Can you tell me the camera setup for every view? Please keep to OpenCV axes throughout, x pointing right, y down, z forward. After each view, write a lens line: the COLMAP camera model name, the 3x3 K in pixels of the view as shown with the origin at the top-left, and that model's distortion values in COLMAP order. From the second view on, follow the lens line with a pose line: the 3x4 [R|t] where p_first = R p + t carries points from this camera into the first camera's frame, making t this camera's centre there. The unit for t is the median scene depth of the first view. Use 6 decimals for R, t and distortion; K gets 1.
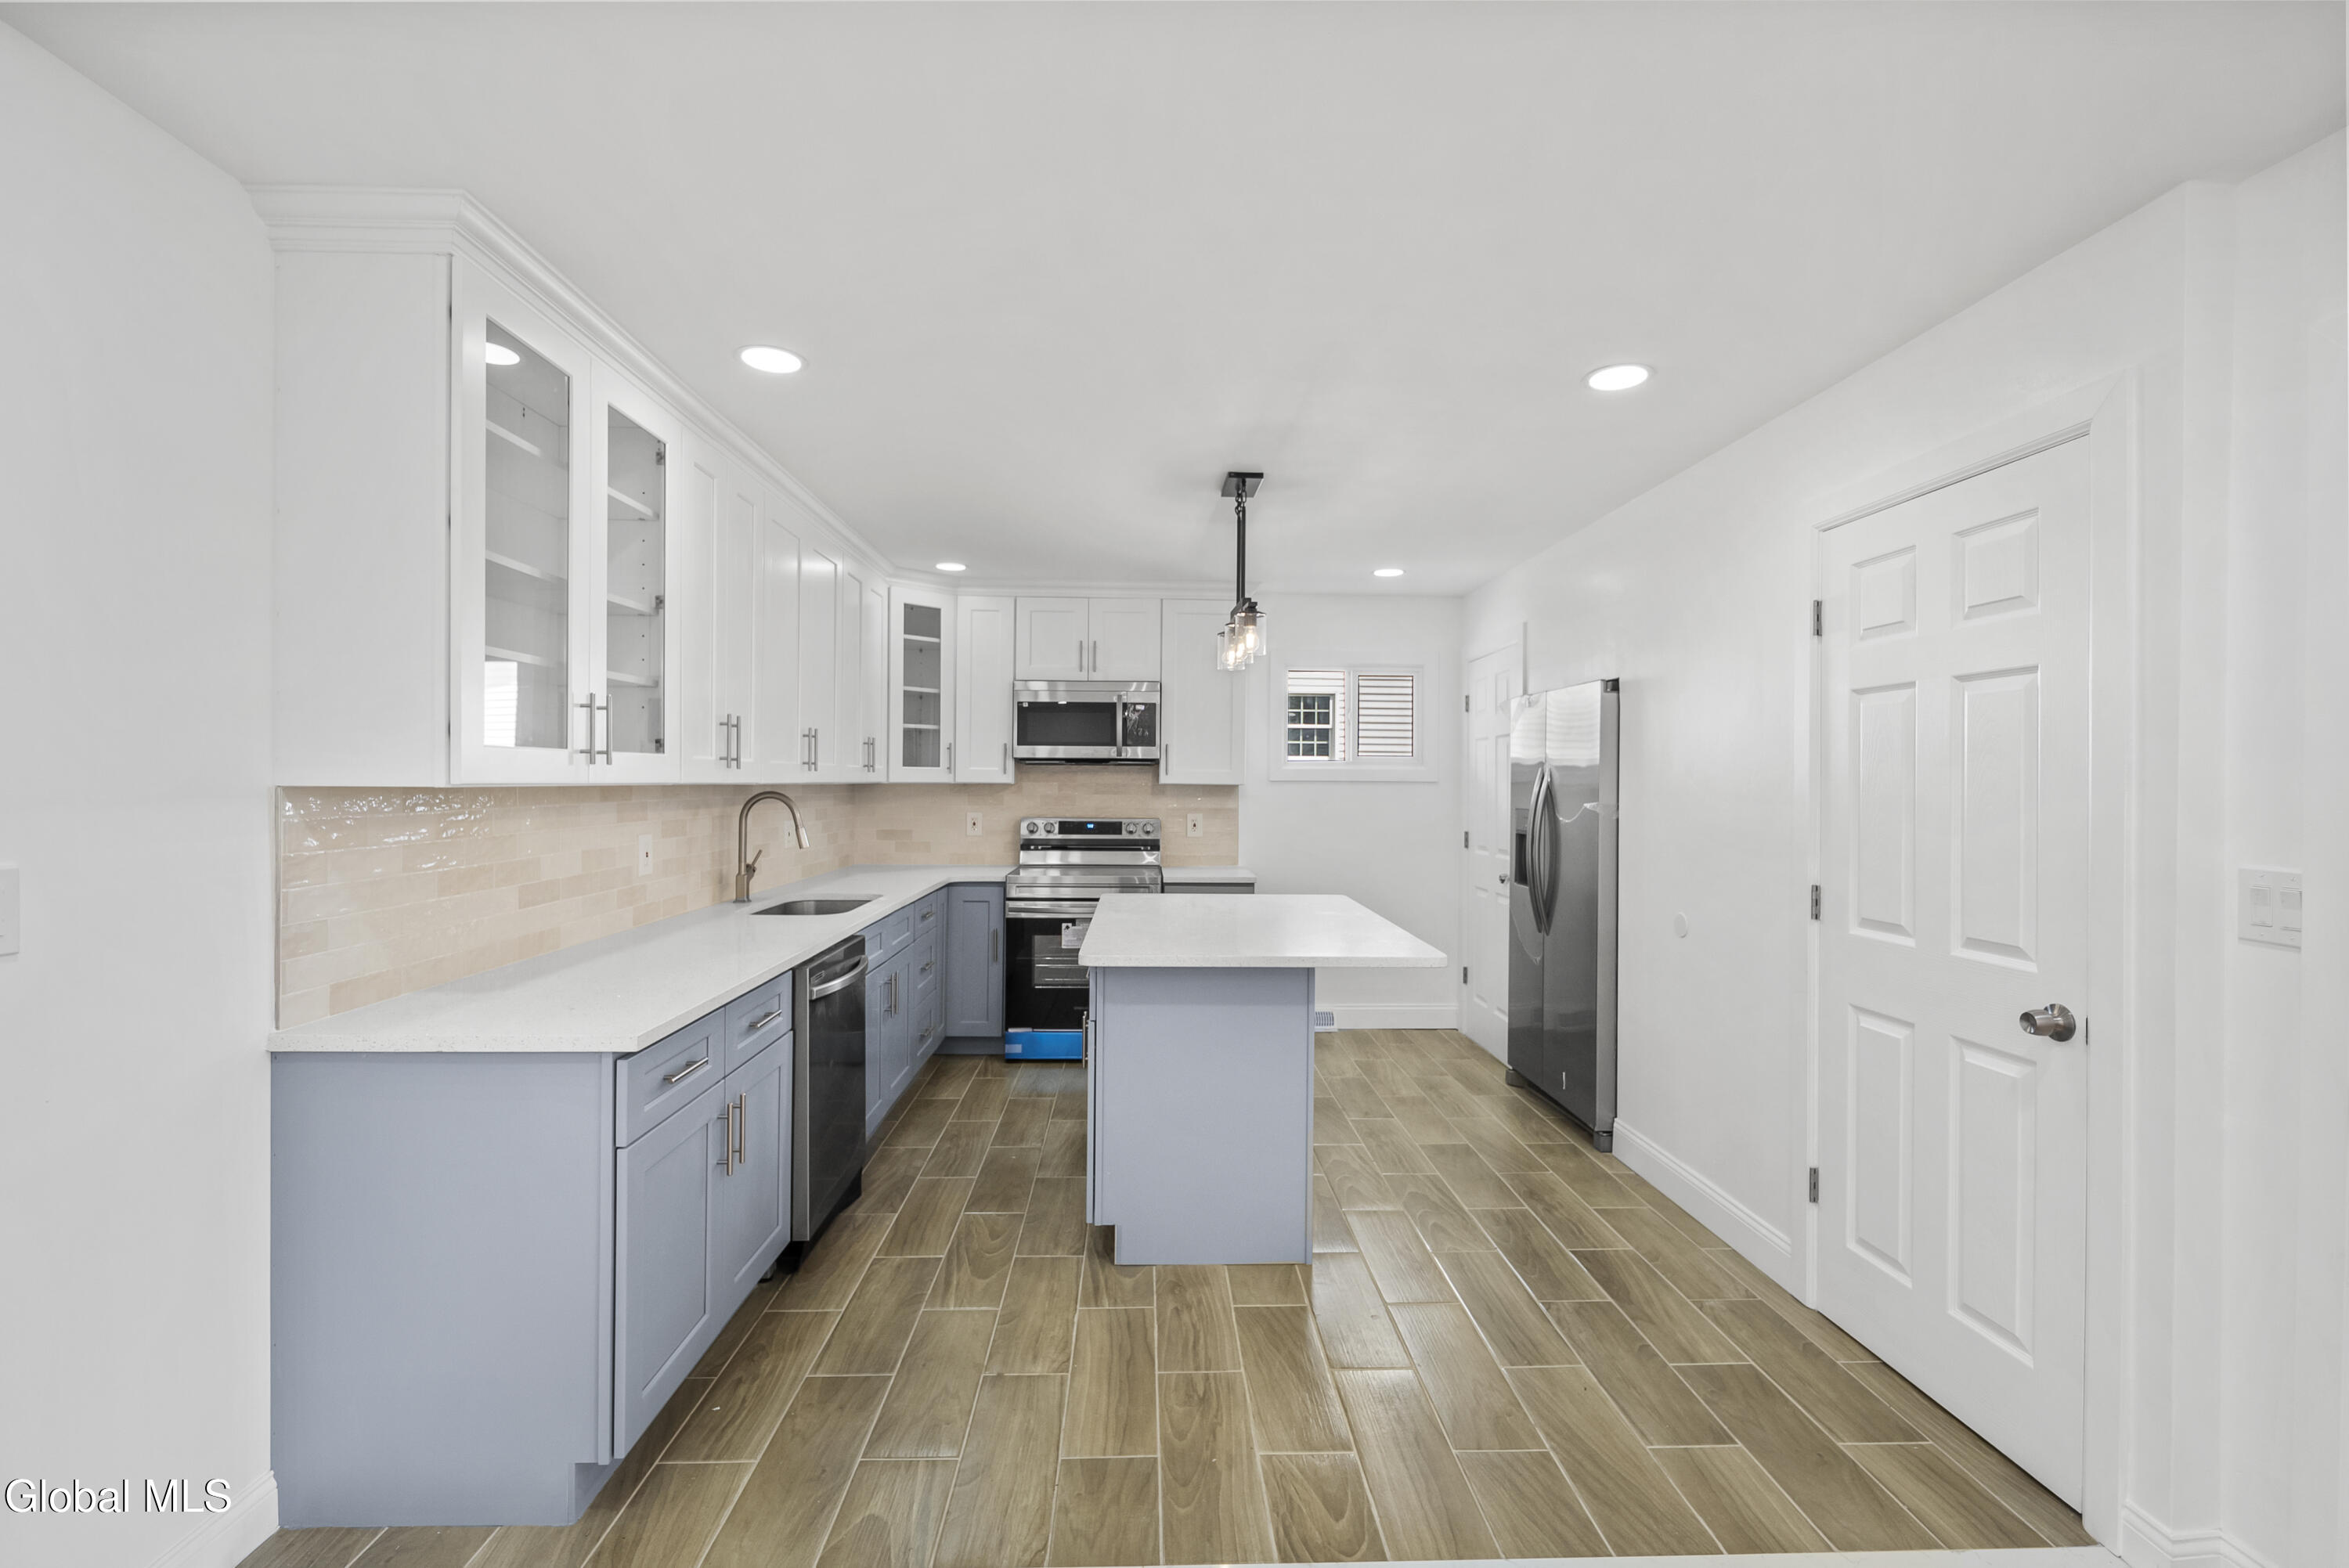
lens RADIAL K [[1050.0, 0, 1185.0], [0, 1050.0, 784.9], [0, 0, 1]] dist [0.003117, 0.000175]
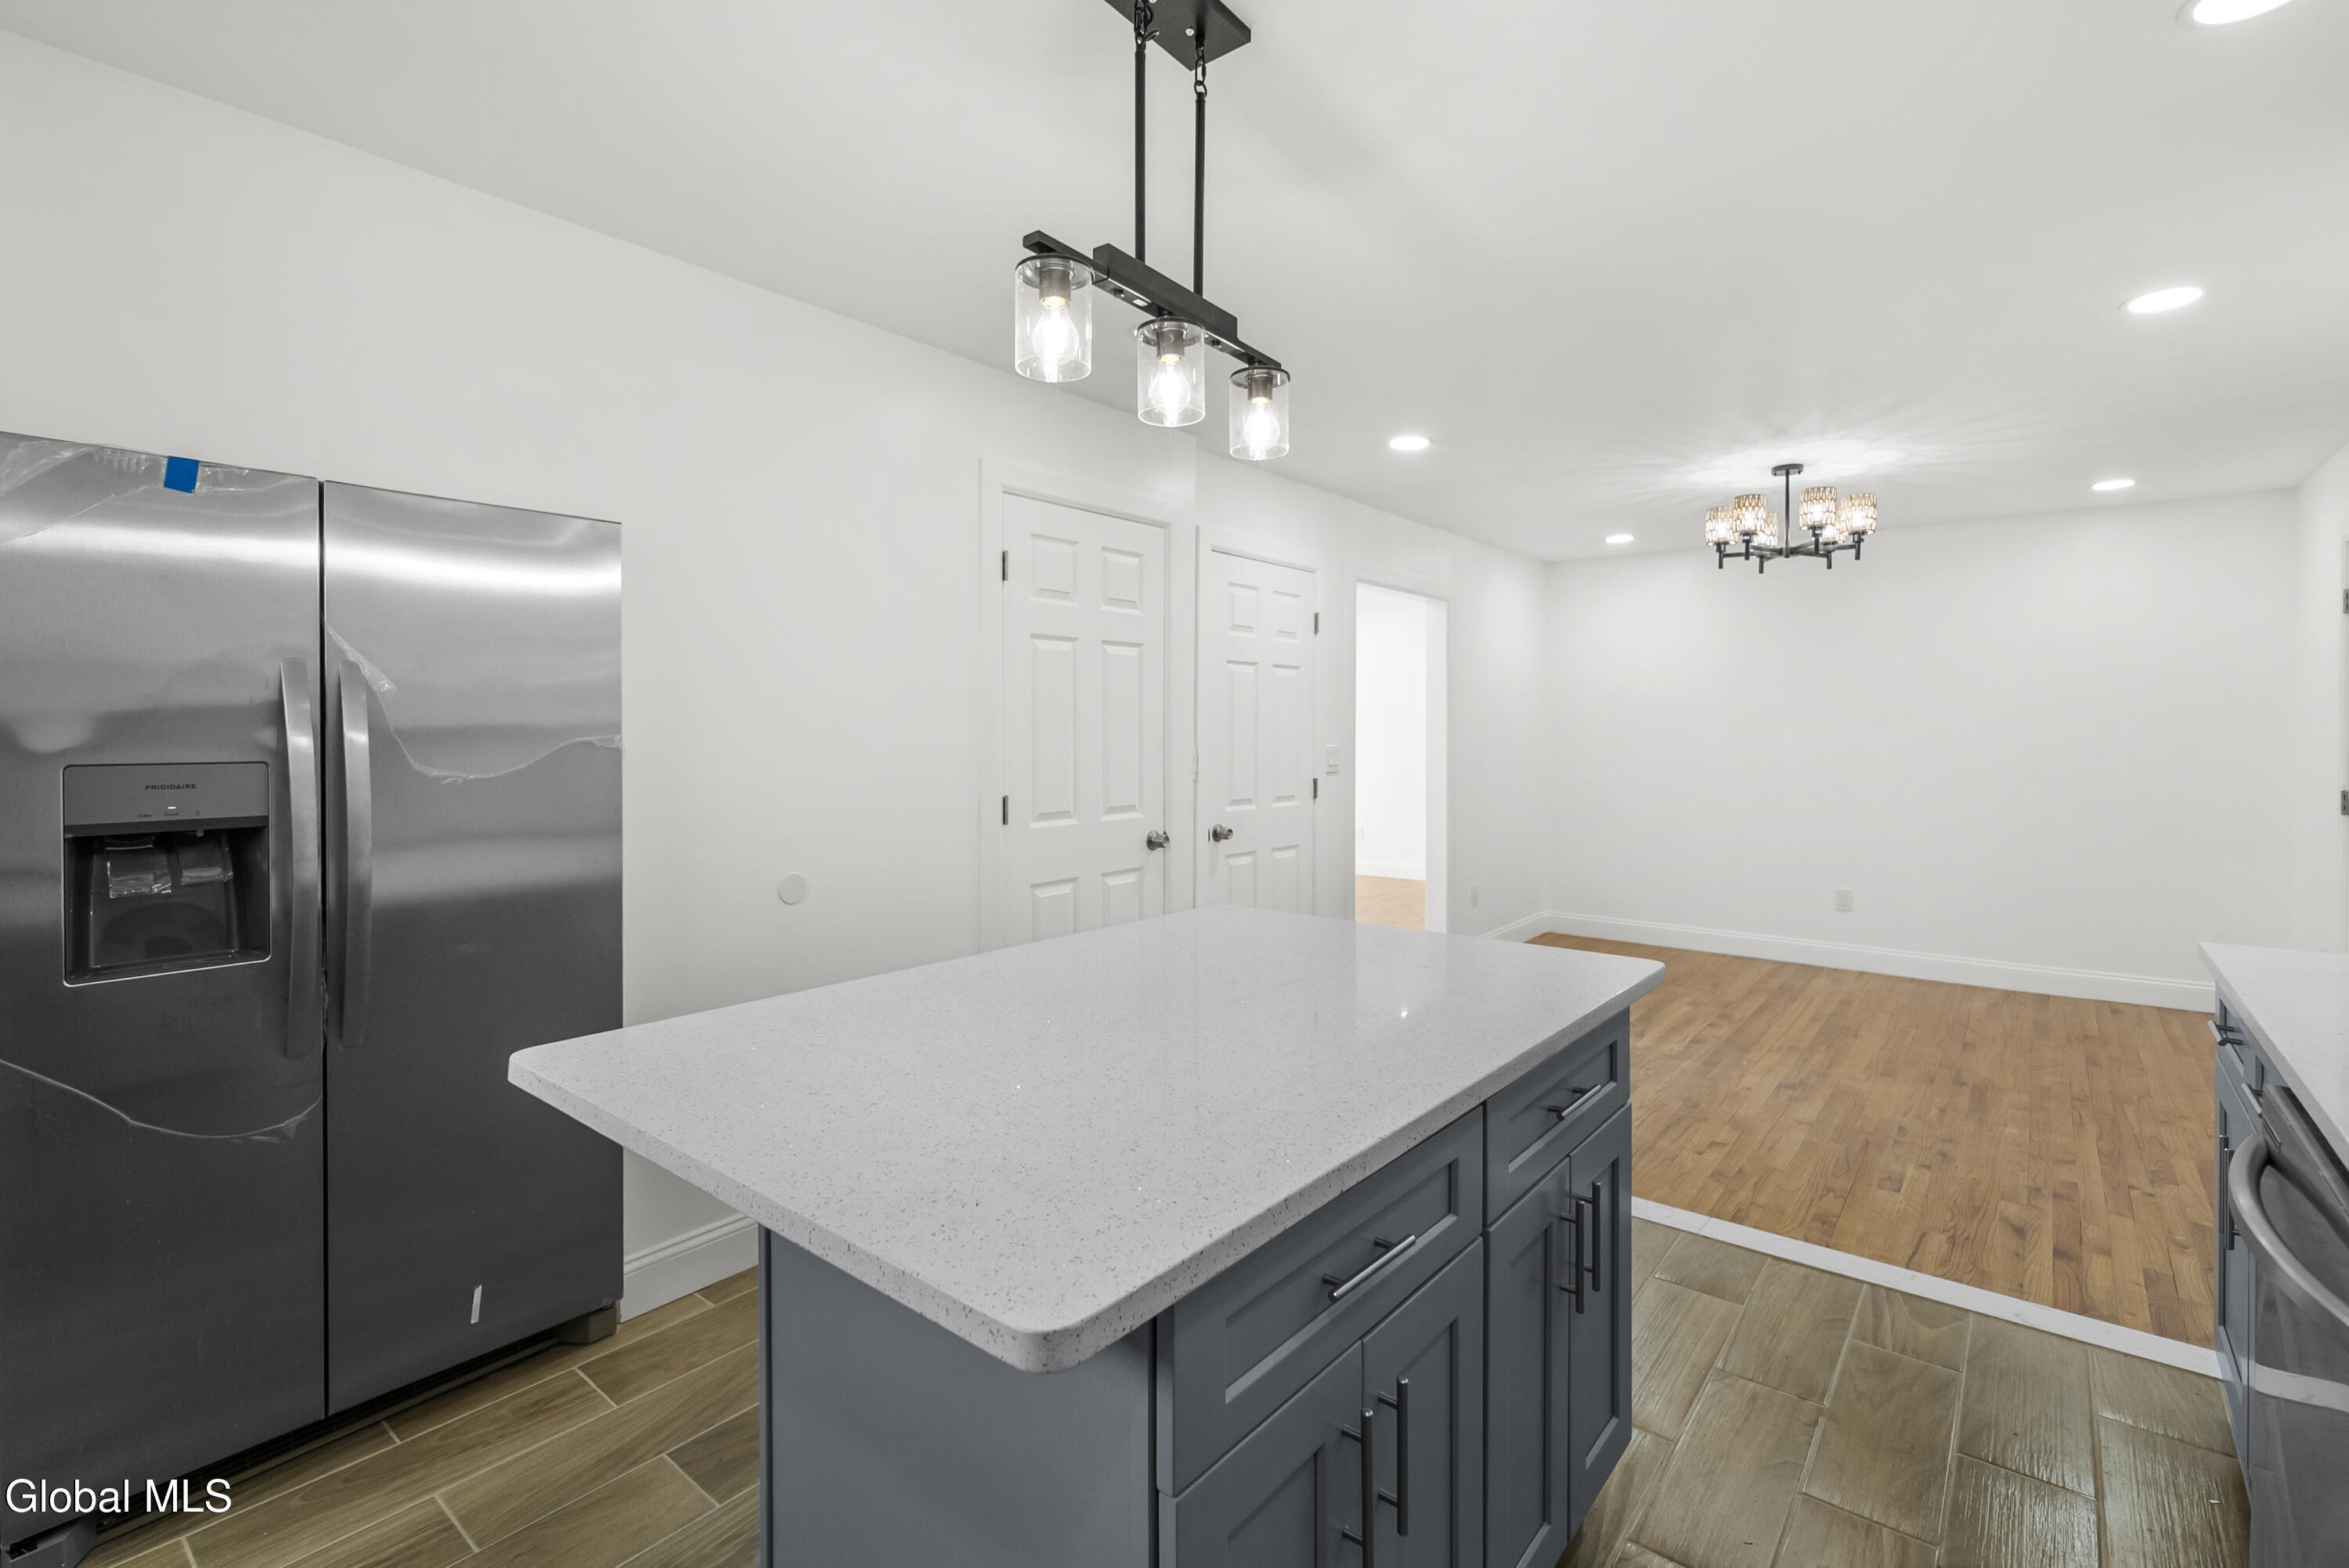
lens RADIAL K [[1050.0, 0, 1170.0], [0, 1050.0, 741.6], [0, 0, 1]] dist [0.003117, 0.000175]
pose [[-0.744883, -0.018496, 0.666938, -0.172041], [-0.003884, 0.999719, 0.023387, 0.003646], [-0.667183, 0.014830, -0.744746, 0.960356]]
